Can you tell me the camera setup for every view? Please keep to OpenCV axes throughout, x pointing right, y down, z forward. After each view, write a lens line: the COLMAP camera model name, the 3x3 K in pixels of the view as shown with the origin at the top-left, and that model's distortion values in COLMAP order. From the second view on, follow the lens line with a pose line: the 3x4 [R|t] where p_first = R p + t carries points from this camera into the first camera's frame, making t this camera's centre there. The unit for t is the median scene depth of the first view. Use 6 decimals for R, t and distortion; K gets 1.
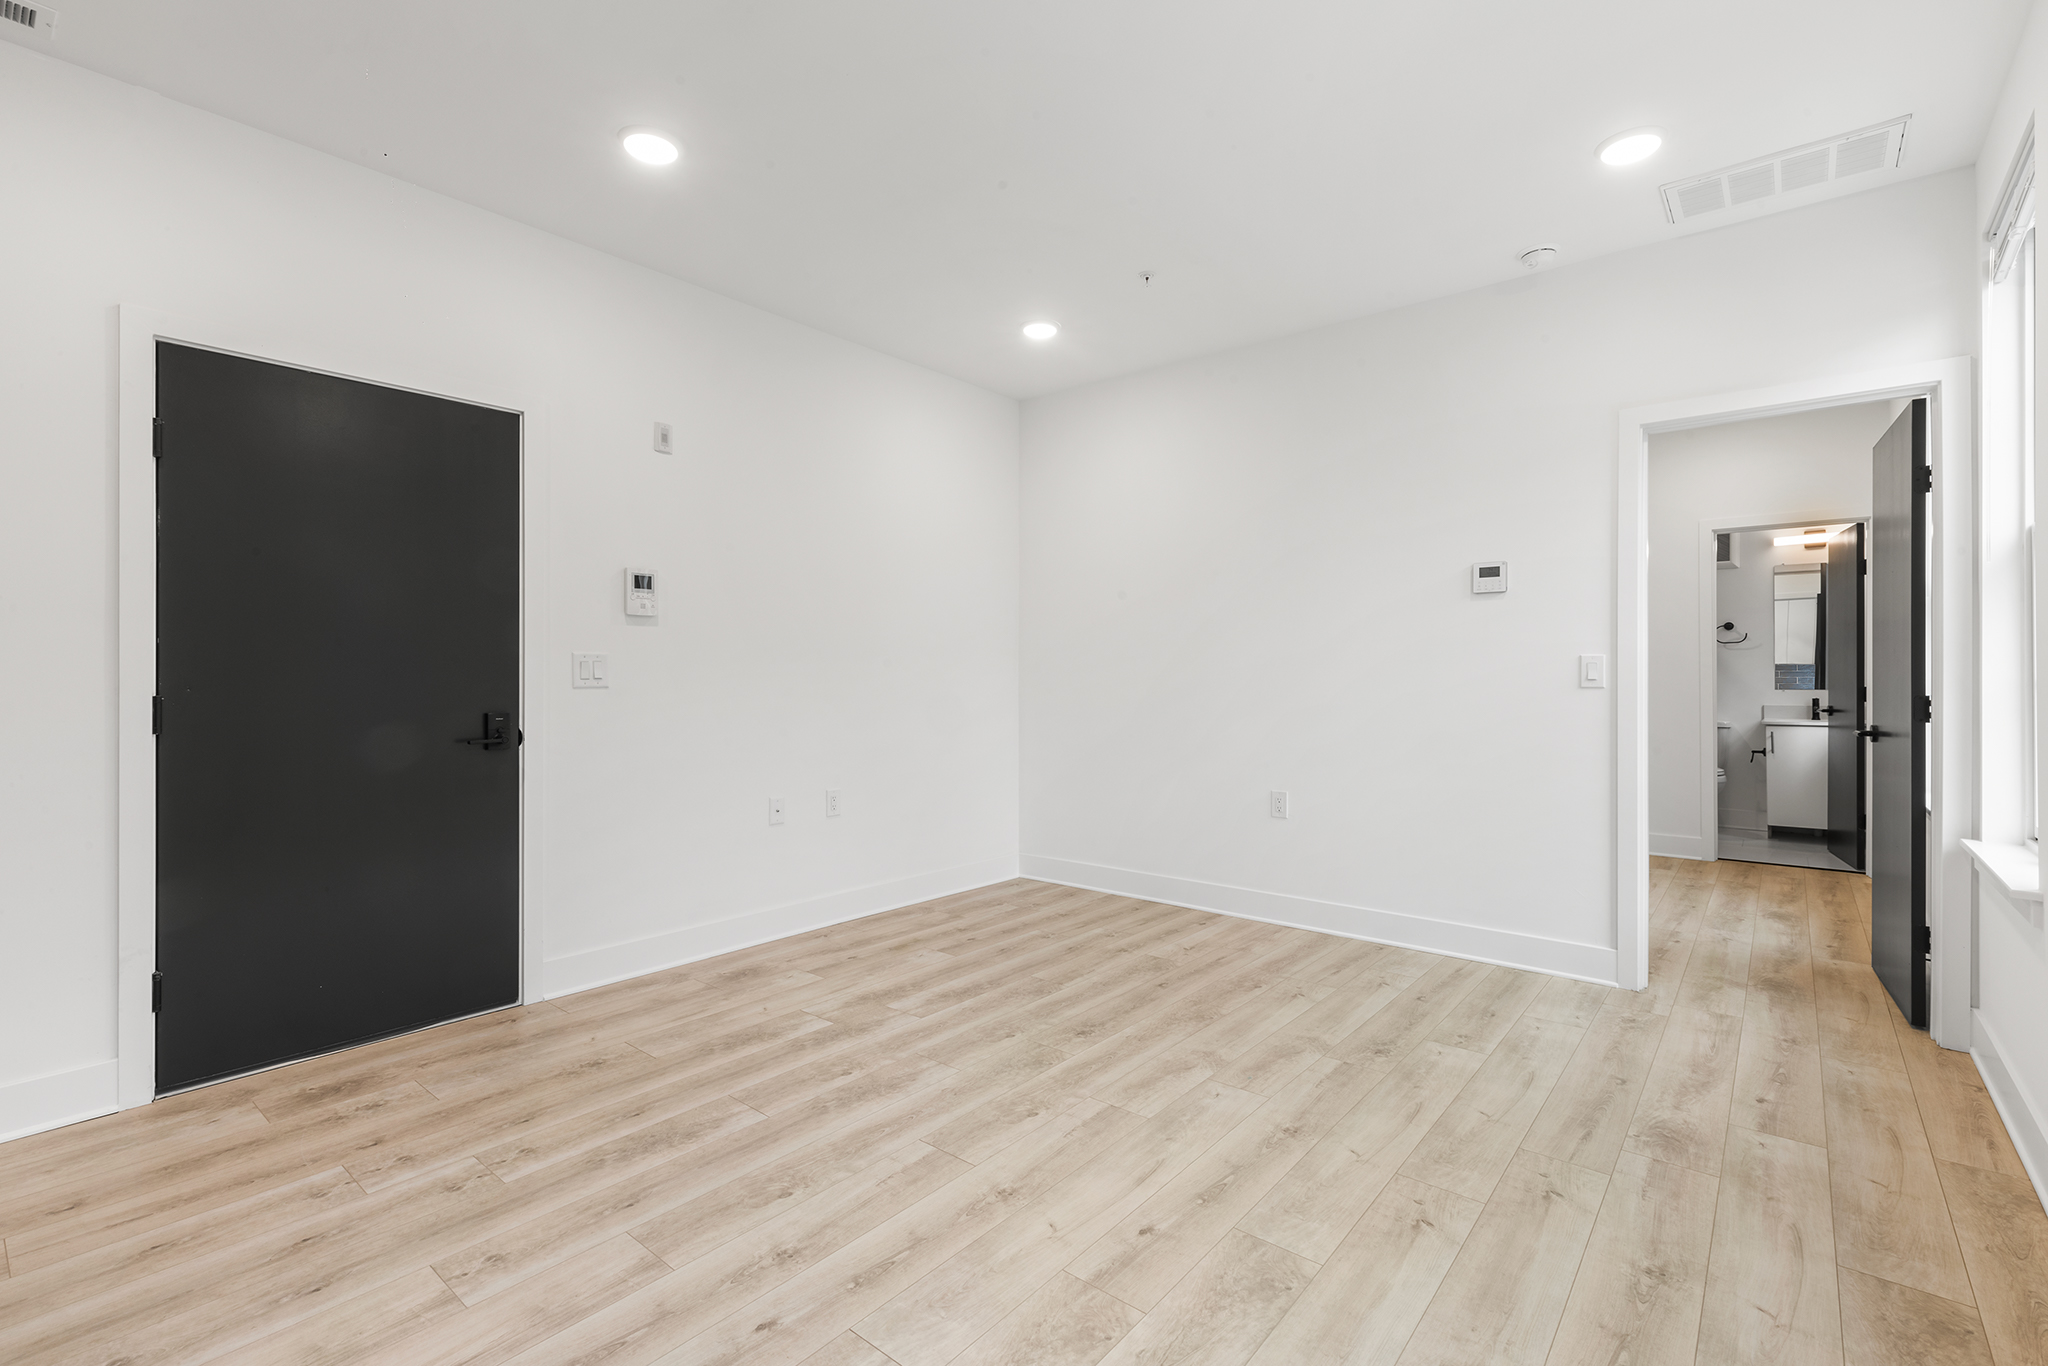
lens RADIAL K [[919.4, 0, 1027.4], [0, 919.4, 678.5], [0, 0, 1]] dist [0.003177, 0.000008]
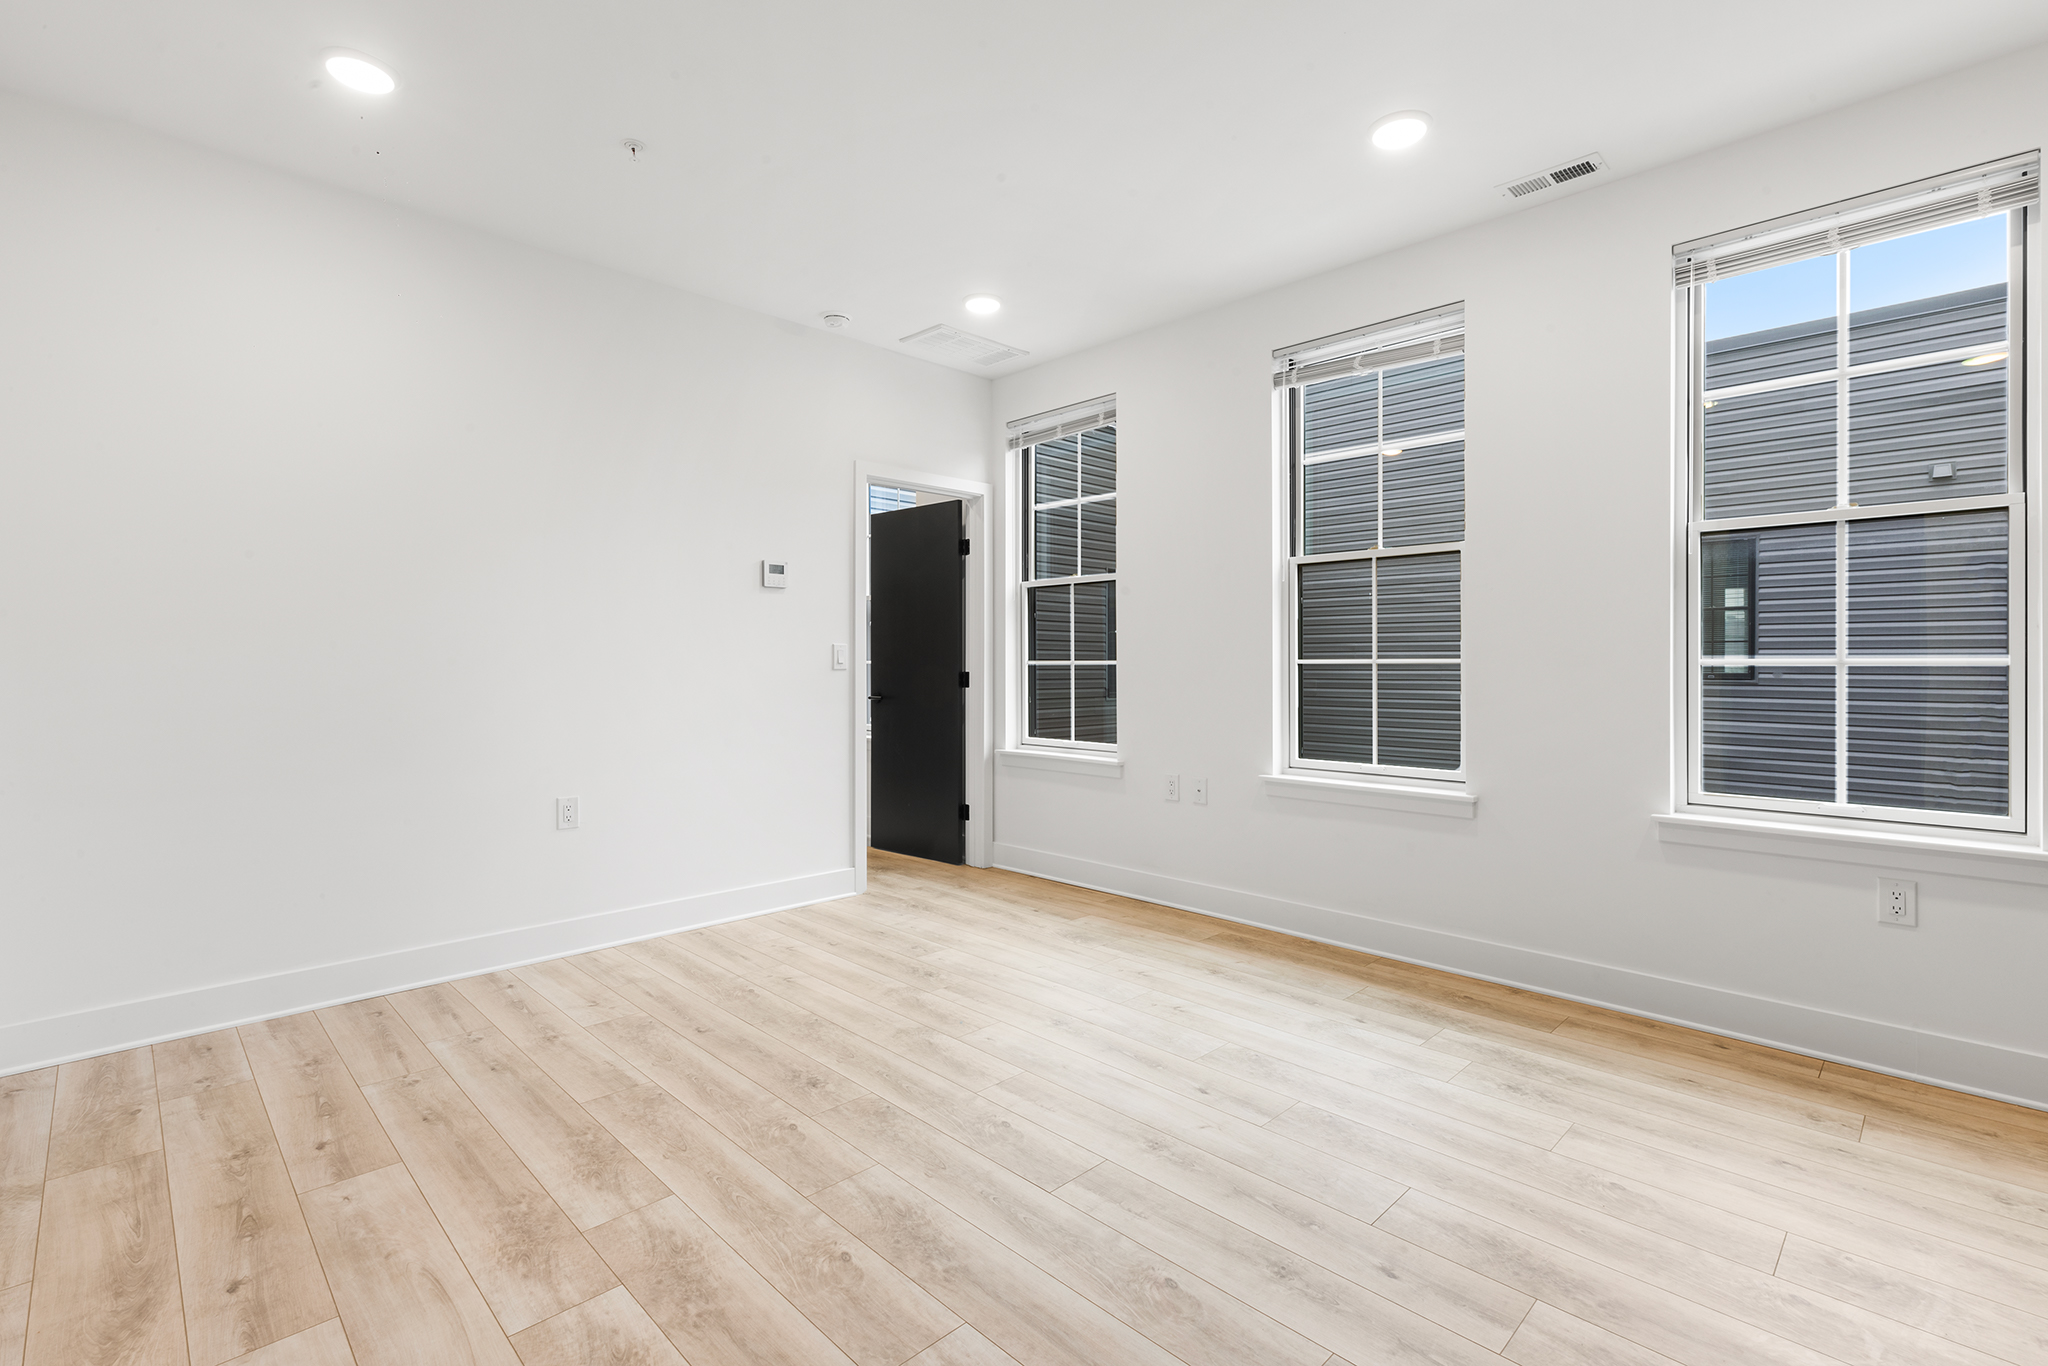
lens RADIAL K [[924.5, 0, 1025.1], [0, 924.5, 668.5], [0, 0, 1]] dist [0.003081, 0.000023]
pose [[0.097676, -0.007086, 0.995193, -0.792913], [0.003219, 0.999972, 0.006804, 0.000308], [-0.995213, 0.002539, 0.097696, 0.753373]]
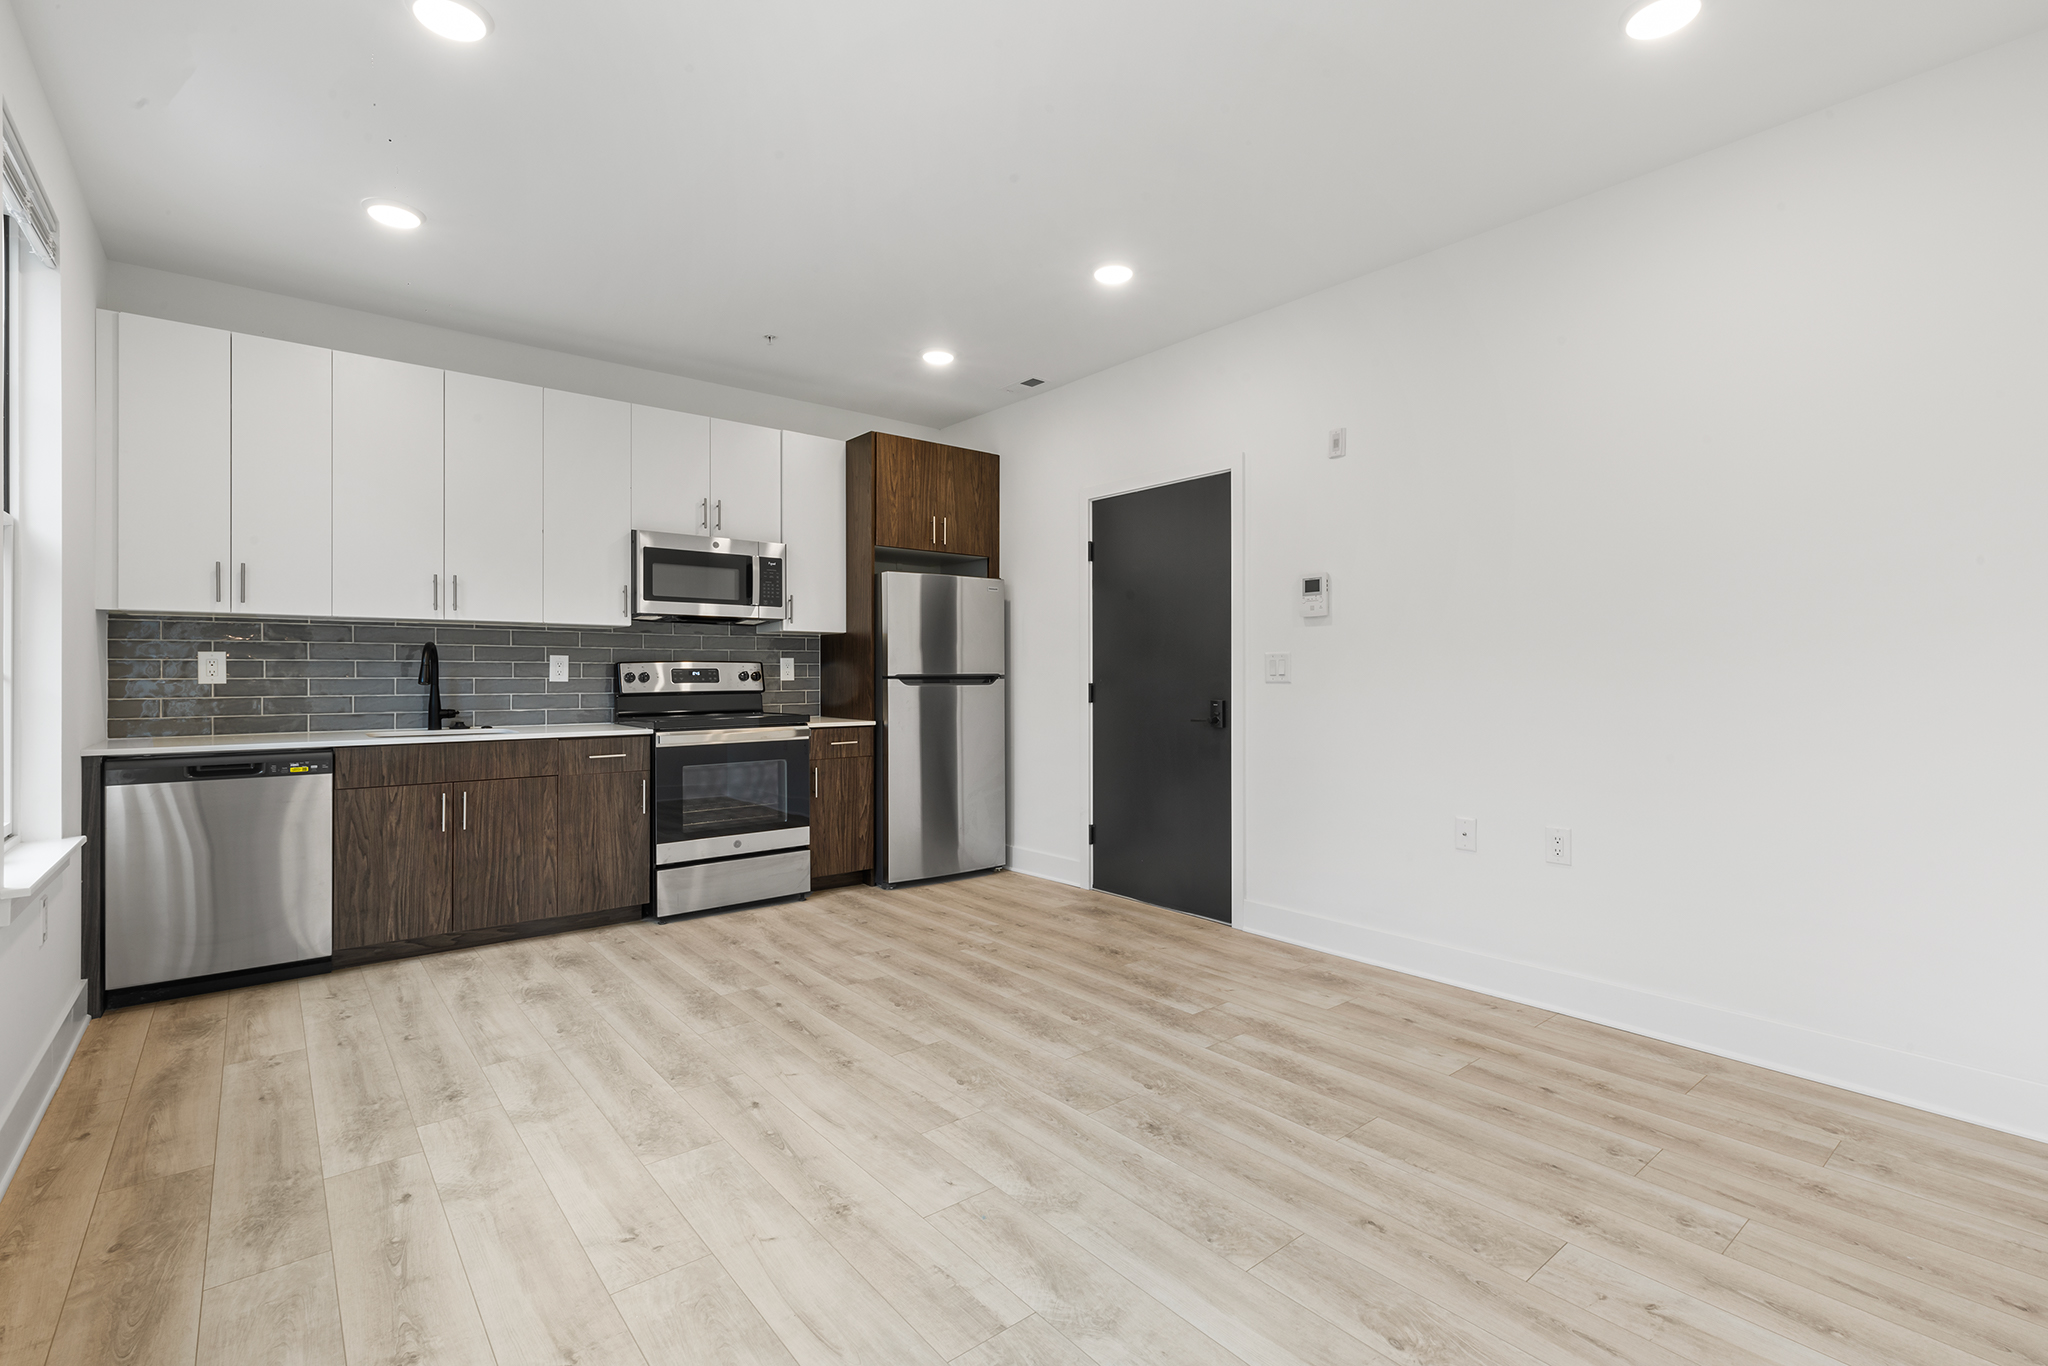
lens RADIAL K [[929.8, 0, 1024.0], [0, 929.8, 683.0], [0, 0, 1]] dist [0.003781, 0.000337]
pose [[-0.191768, 0.009108, -0.981398, 0.890816], [-0.003013, 0.999947, 0.009869, -0.000611], [0.981436, 0.004850, -0.191730, 1.085538]]
